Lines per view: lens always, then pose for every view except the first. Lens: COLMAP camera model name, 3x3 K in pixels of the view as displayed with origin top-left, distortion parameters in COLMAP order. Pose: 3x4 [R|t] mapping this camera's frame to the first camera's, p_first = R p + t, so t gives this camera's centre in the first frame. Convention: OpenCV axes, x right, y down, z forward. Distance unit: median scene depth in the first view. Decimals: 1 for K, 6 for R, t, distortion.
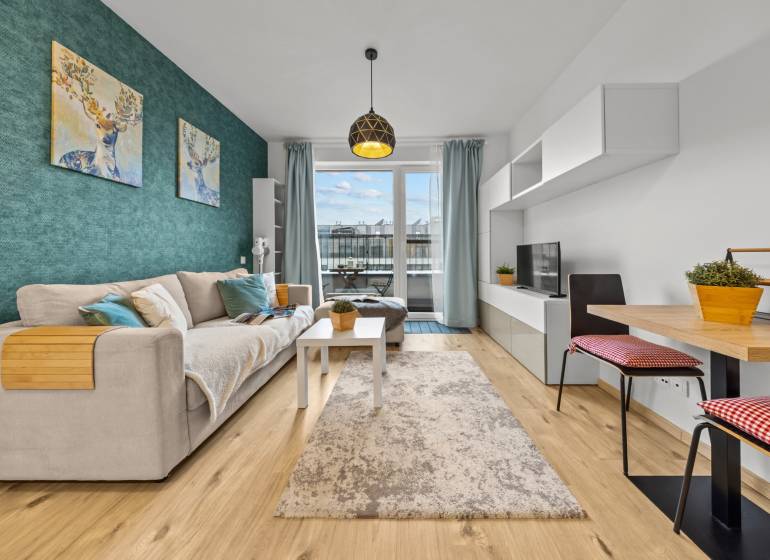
lens RADIAL K [[256.7, 0, 383.0], [0, 256.7, 255.5], [0, 0, 1]] dist [-0.000598, -0.000068]
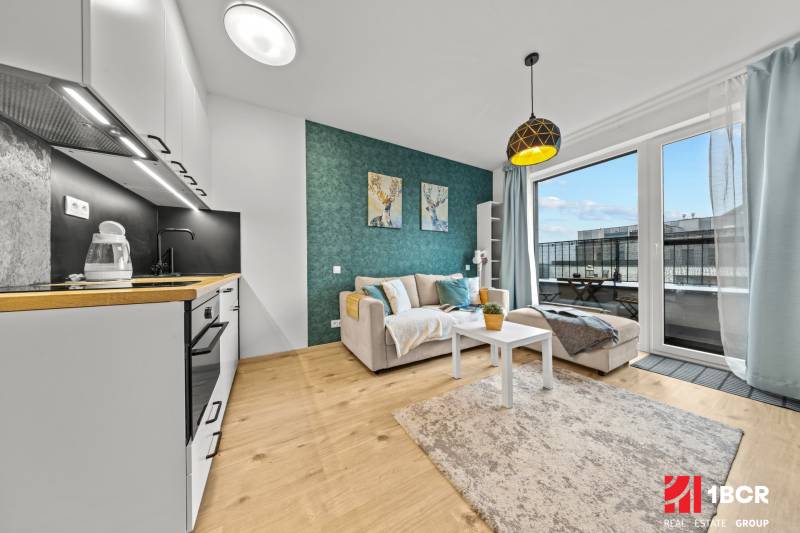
lens RADIAL K [[229.3, 0, 407.7], [0, 229.3, 264.9], [0, 0, 1]] dist [-0.001418, -0.000054]
pose [[0.540758, -0.001997, -0.841176, 0.434889], [0.005819, 0.999982, 0.001366, -0.000098], [0.841158, -0.005633, 0.540760, 0.115514]]
